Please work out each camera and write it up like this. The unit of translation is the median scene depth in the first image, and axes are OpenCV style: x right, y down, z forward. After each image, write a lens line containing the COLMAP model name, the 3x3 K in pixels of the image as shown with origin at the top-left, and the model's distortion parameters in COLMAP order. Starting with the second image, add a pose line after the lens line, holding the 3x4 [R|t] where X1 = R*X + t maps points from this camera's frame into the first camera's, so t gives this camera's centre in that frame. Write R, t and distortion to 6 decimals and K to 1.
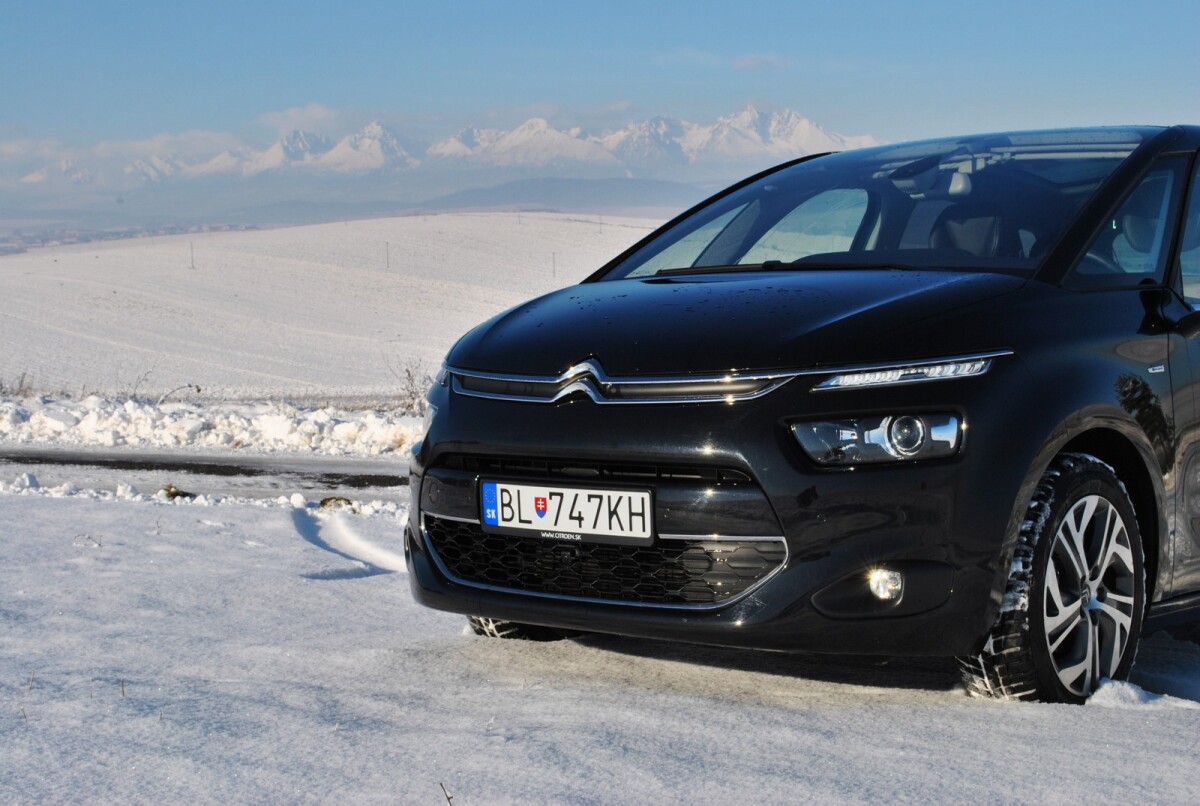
lens RADIAL K [[1955.4, 0, 600.0], [0, 1955.4, 403.0], [0, 0, 1]] dist [-0.002331, 0.023505]
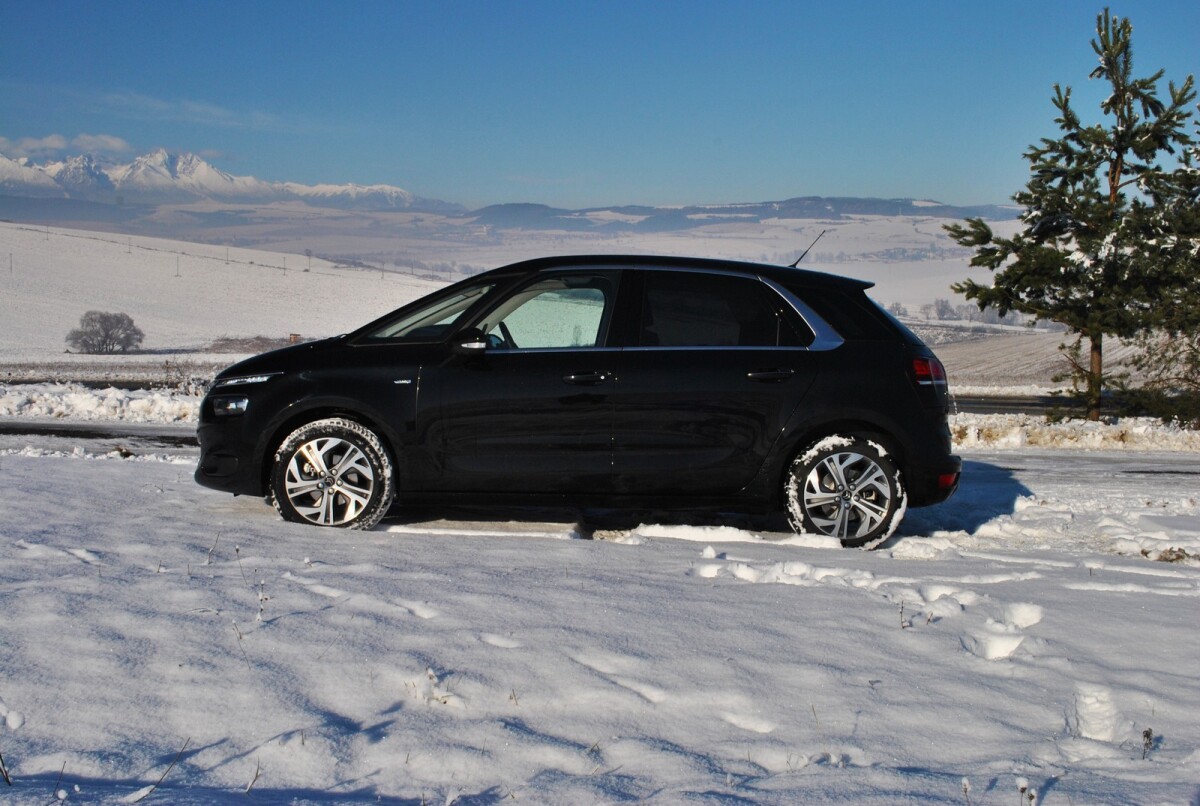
lens RADIAL K [[1393.9, 0, 600.0], [0, 1393.9, 403.0], [0, 0, 1]] dist [-0.062580, 0.040642]
pose [[0.926798, 0.001281, 0.375559, -0.614566], [-0.009817, 0.999735, 0.020818, -0.035867], [-0.375433, -0.022981, 0.926565, -0.195971]]
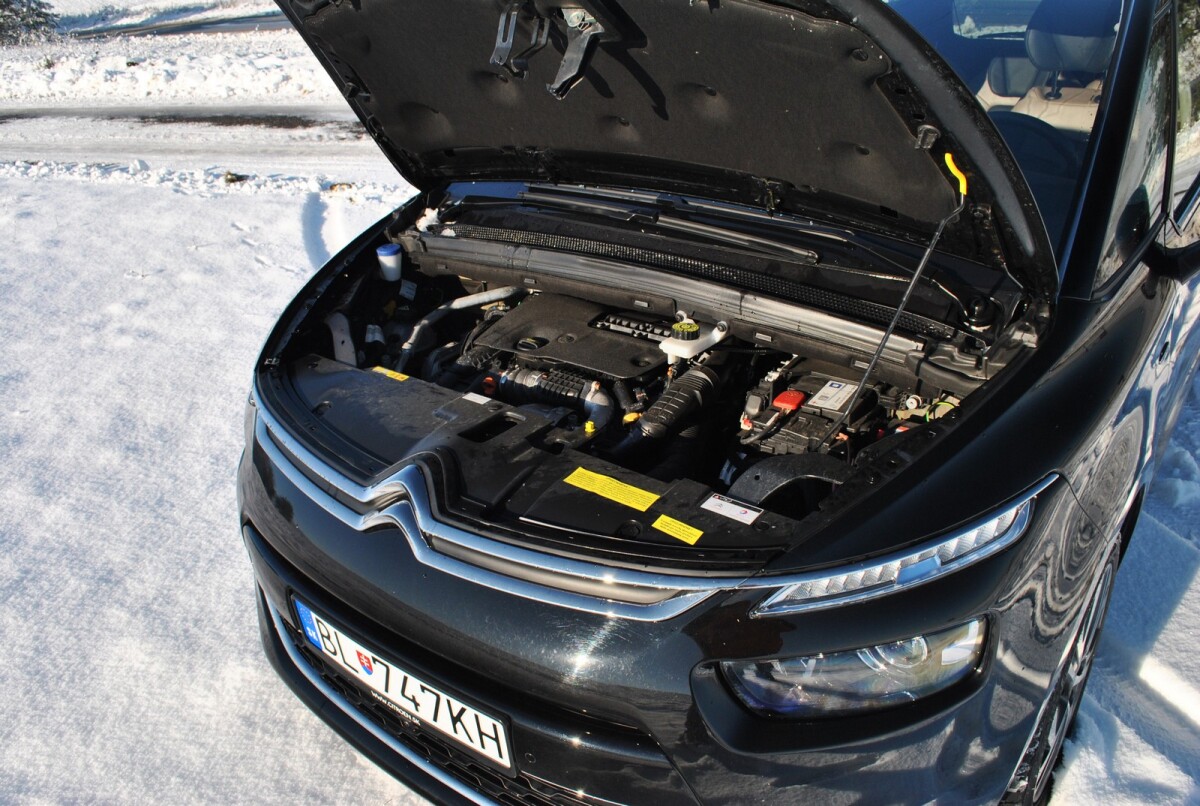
lens RADIAL K [[936.9, 0, 600.0], [0, 936.9, 403.0], [0, 0, 1]] dist [-0.074459, -0.000439]
pose [[0.998083, -0.058908, 0.018990, 0.055658], [0.045193, 0.903261, 0.426705, -0.175368], [-0.042290, -0.425029, 0.904191, 0.712695]]
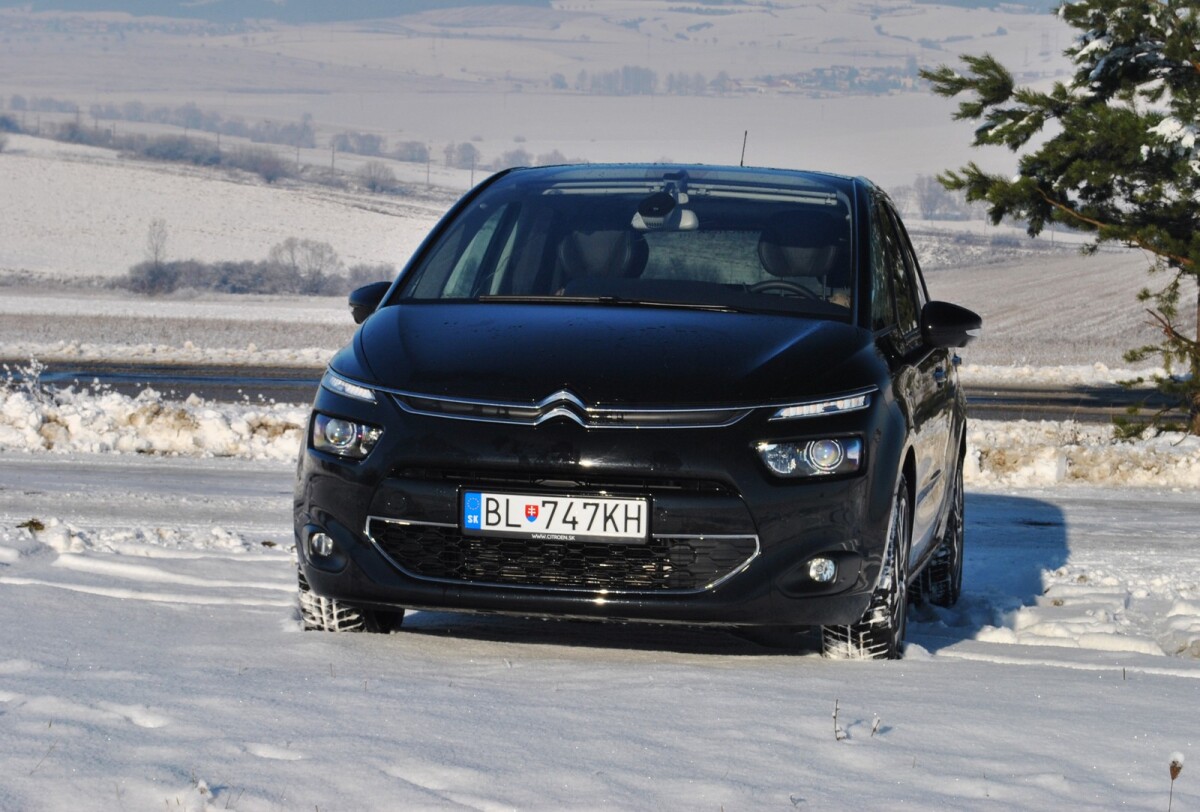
lens RADIAL K [[2985.5, 0, 600.0], [0, 2985.5, 406.0], [0, 0, 1]] dist [0.040353, 0.100135]
pose [[0.869323, 0.004683, 0.494222, -0.879997], [-0.019197, 0.999520, 0.024296, -0.056281], [-0.493871, -0.030609, 0.868996, -0.591568]]
